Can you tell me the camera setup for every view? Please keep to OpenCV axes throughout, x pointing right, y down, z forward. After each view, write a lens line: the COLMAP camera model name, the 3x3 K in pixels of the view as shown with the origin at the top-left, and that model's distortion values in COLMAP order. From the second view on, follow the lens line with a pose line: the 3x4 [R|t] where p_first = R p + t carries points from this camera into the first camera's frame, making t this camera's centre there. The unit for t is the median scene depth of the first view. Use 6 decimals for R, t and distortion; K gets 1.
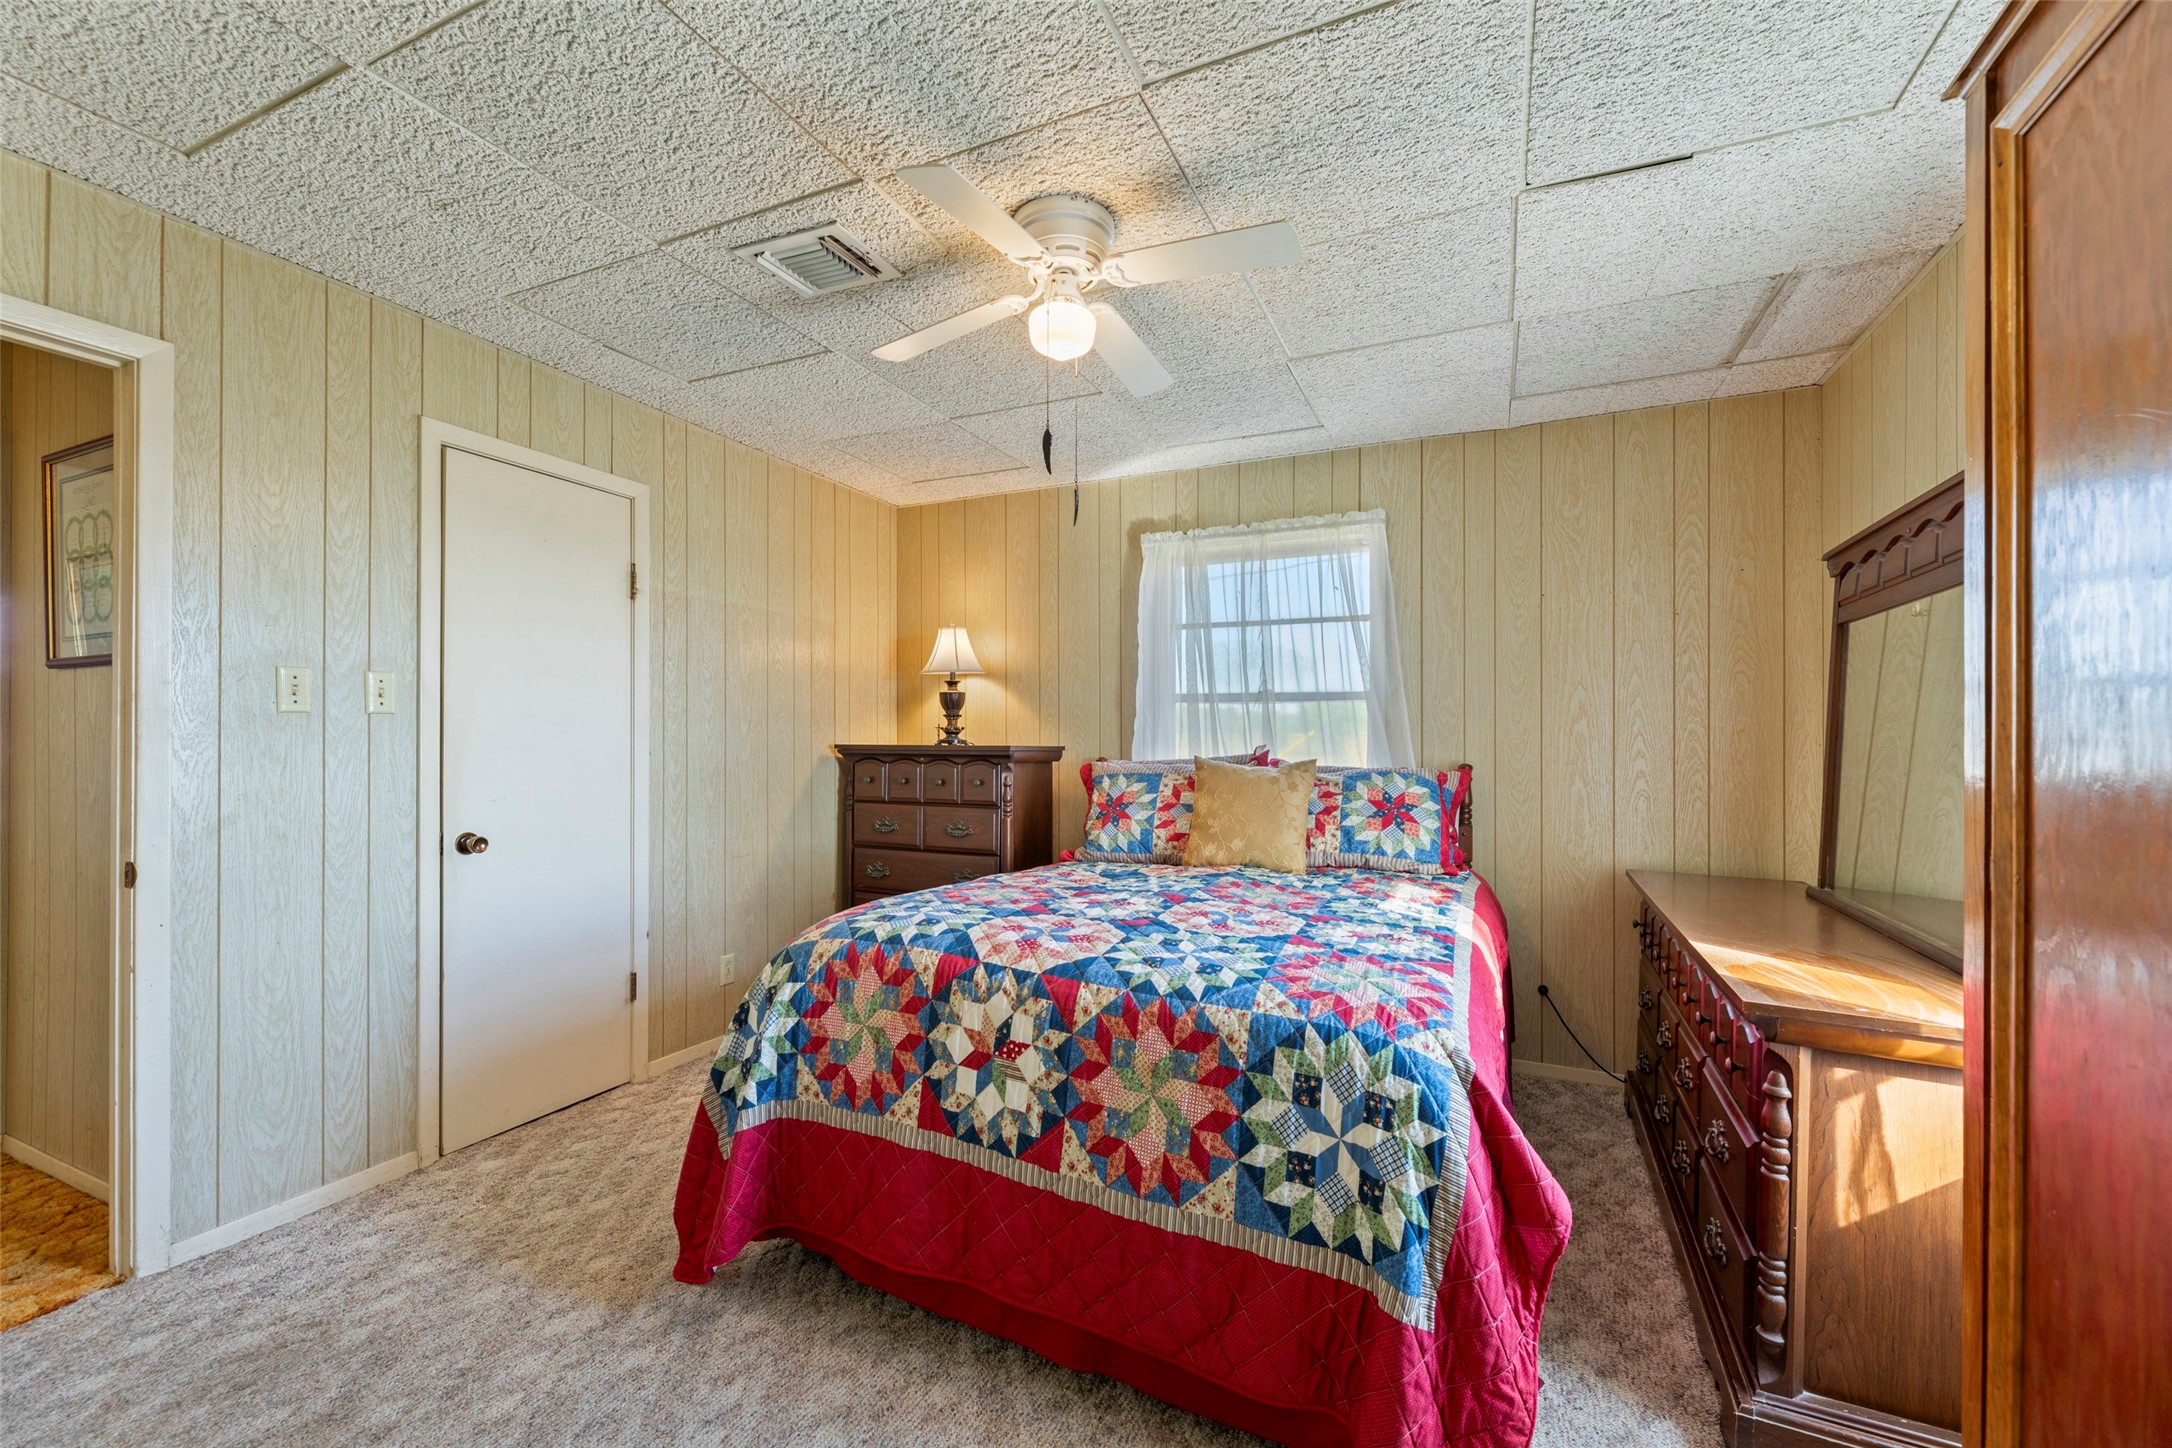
lens RADIAL K [[876.7, 0, 1073.2], [0, 876.7, 738.8], [0, 0, 1]] dist [-0.000726, -0.000202]
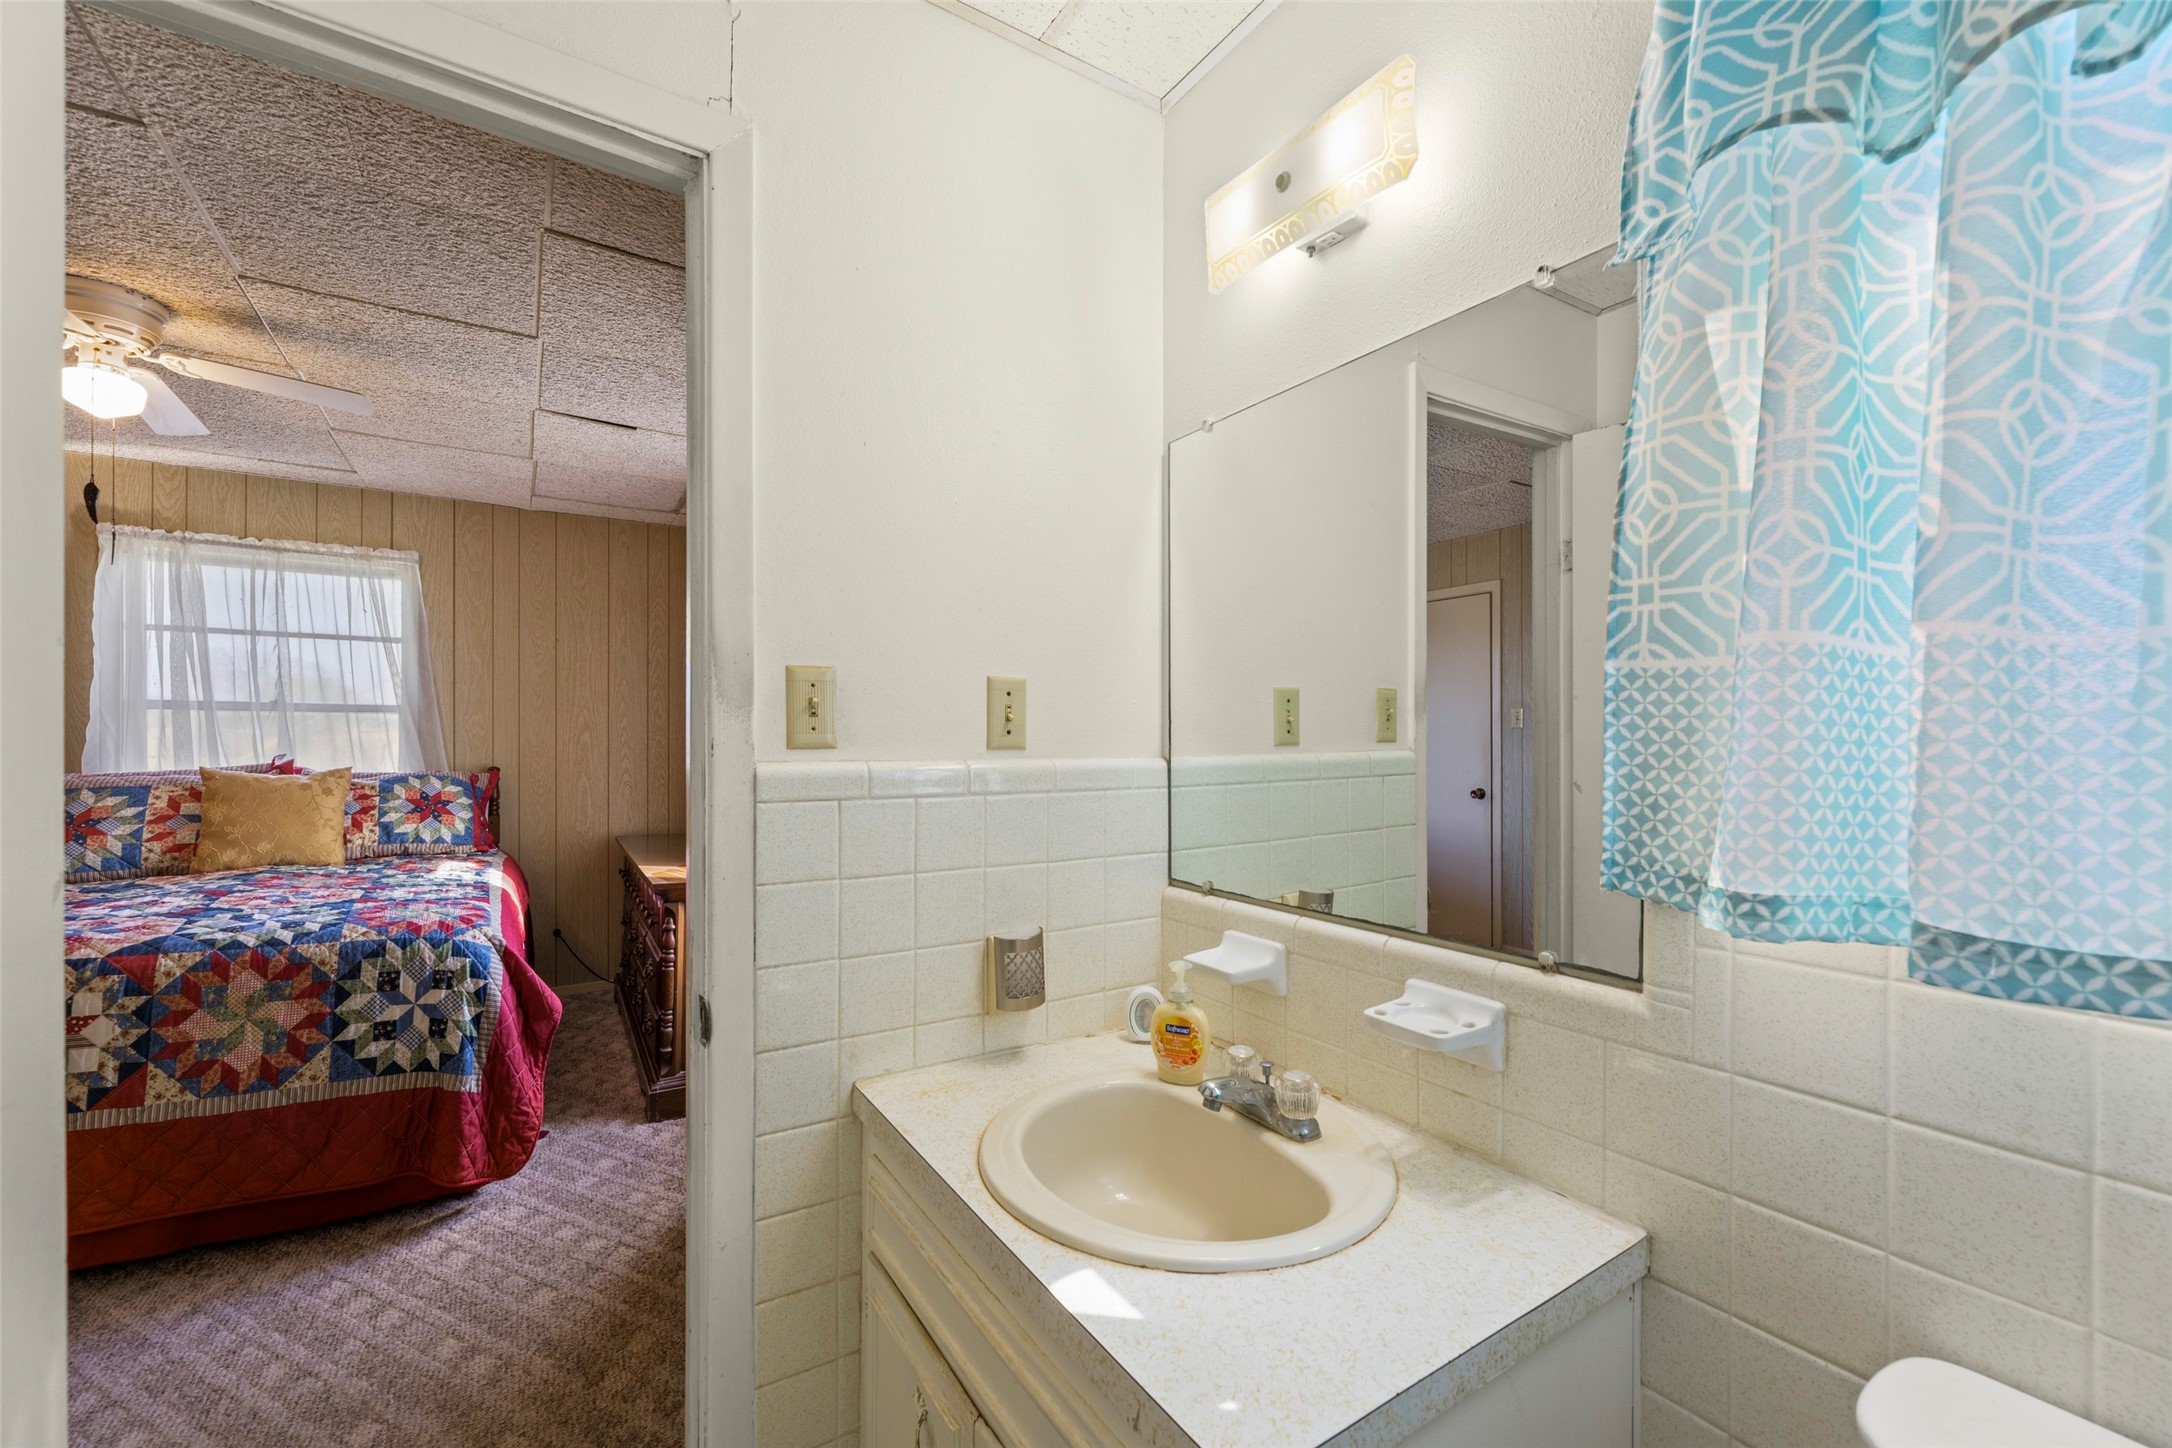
lens RADIAL K [[876.7, 0, 1087.8], [0, 876.7, 738.1], [0, 0, 1]] dist [-0.000726, -0.000202]
pose [[0.521134, -0.001217, 0.853474, -0.265265], [-0.001603, 0.999996, 0.002404, -0.023868], [-0.853473, -0.002622, 0.521130, -0.558405]]
